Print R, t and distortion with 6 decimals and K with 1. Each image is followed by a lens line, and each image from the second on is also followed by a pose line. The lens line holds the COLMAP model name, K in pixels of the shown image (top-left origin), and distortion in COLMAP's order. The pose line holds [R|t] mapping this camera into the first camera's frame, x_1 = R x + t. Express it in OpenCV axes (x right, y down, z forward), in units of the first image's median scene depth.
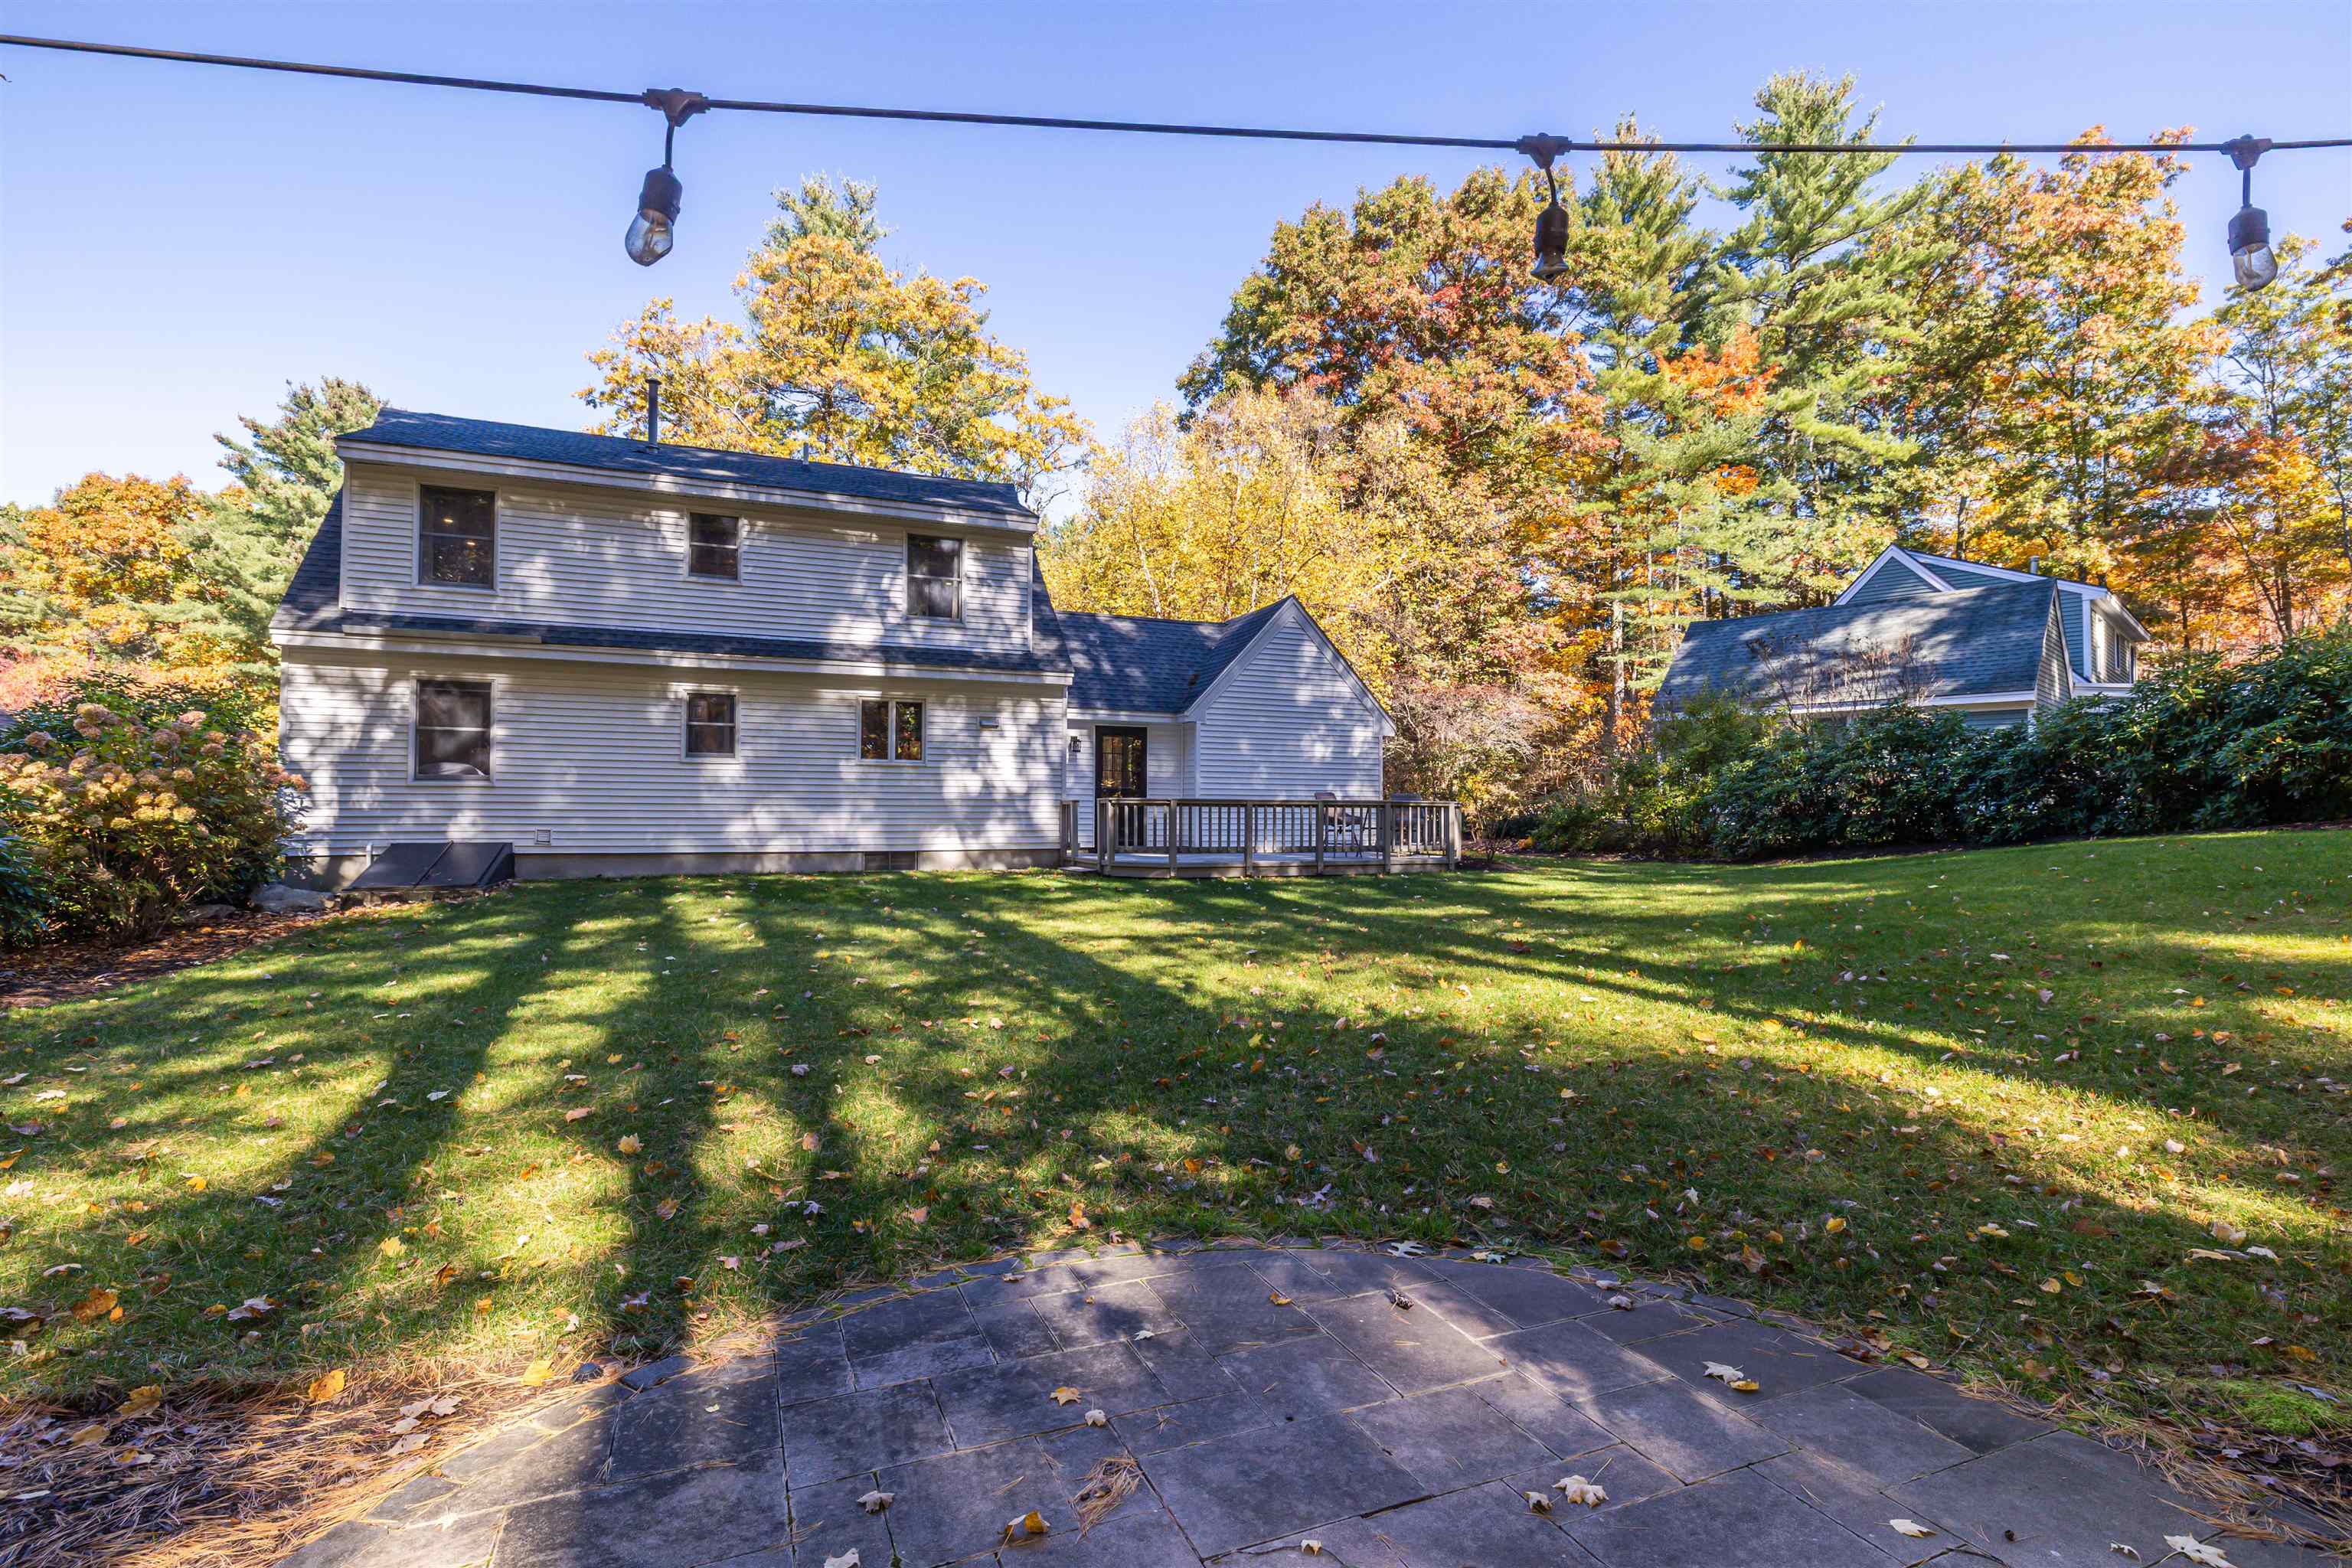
lens RADIAL K [[1079.4, 0, 1177.2], [0, 1079.4, 791.7], [0, 0, 1]] dist [-0.001119, -0.000267]
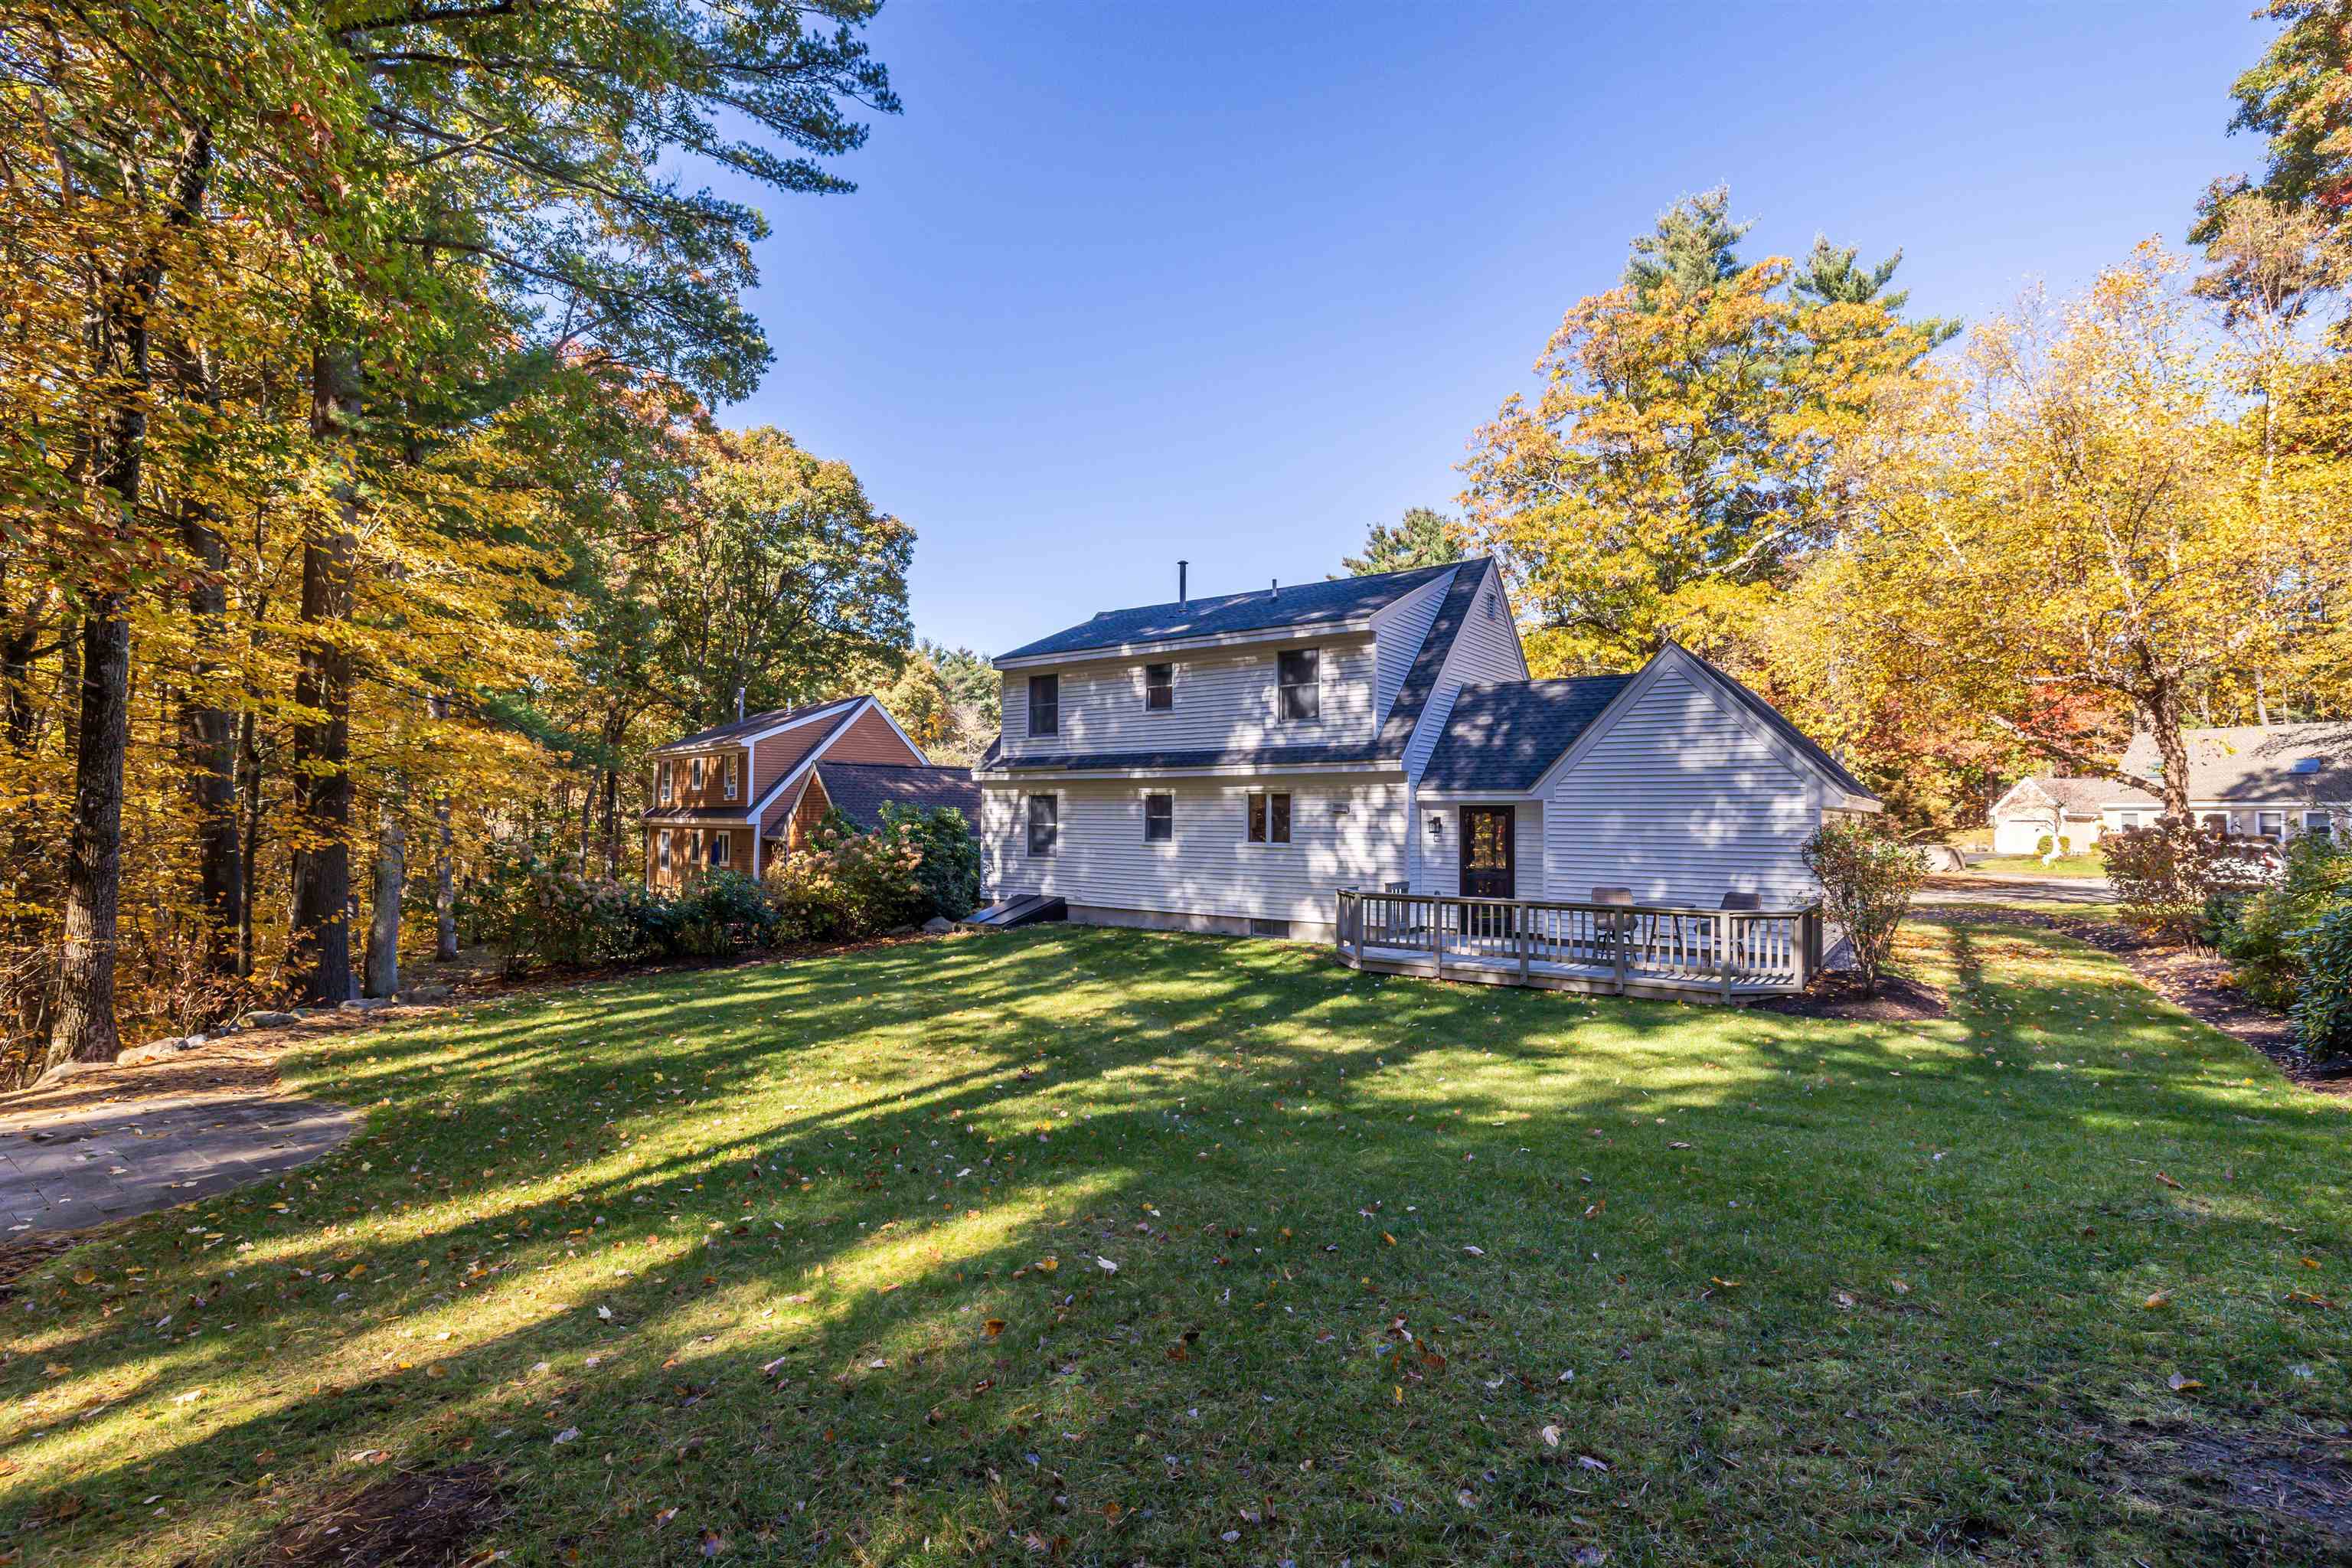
lens RADIAL K [[1079.4, 0, 1177.7], [0, 1079.4, 792.5], [0, 0, 1]] dist [-0.001119, -0.000267]
pose [[0.509622, -0.022339, -0.860108, 0.731998], [0.011908, 0.999750, -0.018910, -0.065210], [0.860316, -0.000605, 0.509761, 0.310985]]
